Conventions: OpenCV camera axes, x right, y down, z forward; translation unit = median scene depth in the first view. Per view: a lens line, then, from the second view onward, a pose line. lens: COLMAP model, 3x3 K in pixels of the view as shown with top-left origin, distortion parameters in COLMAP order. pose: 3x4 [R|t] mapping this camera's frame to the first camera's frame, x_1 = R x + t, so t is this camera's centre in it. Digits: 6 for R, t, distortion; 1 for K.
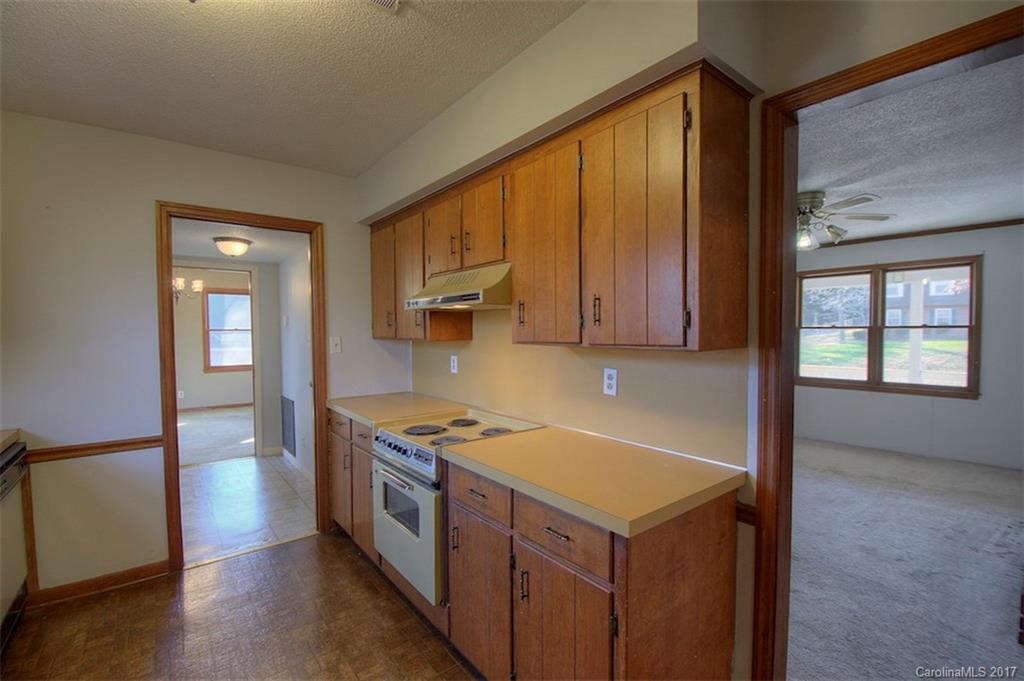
lens RADIAL K [[449.9, 0, 510.8], [0, 449.9, 339.9], [0, 0, 1]] dist [0.022369, -0.022233]
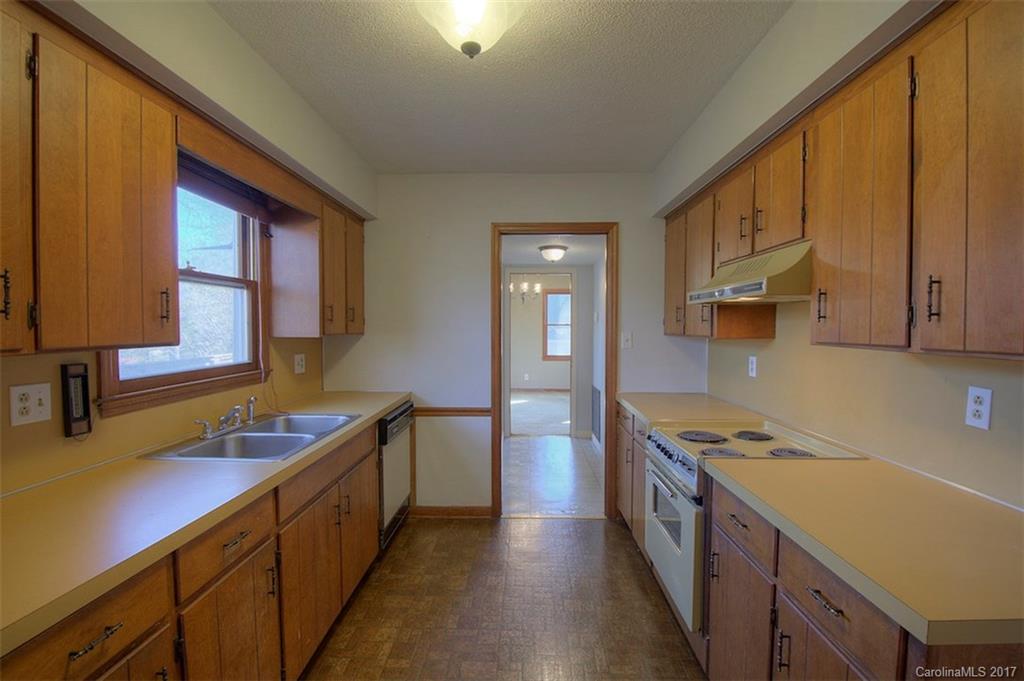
lens RADIAL K [[457.8, 0, 517.2], [0, 457.8, 337.8], [0, 0, 1]] dist [0.023337, -0.023087]
pose [[0.770600, 0.022229, -0.636931, 0.110733], [-0.018150, 0.999752, 0.012933, -0.004015], [0.637061, 0.001594, 0.770812, 0.055274]]
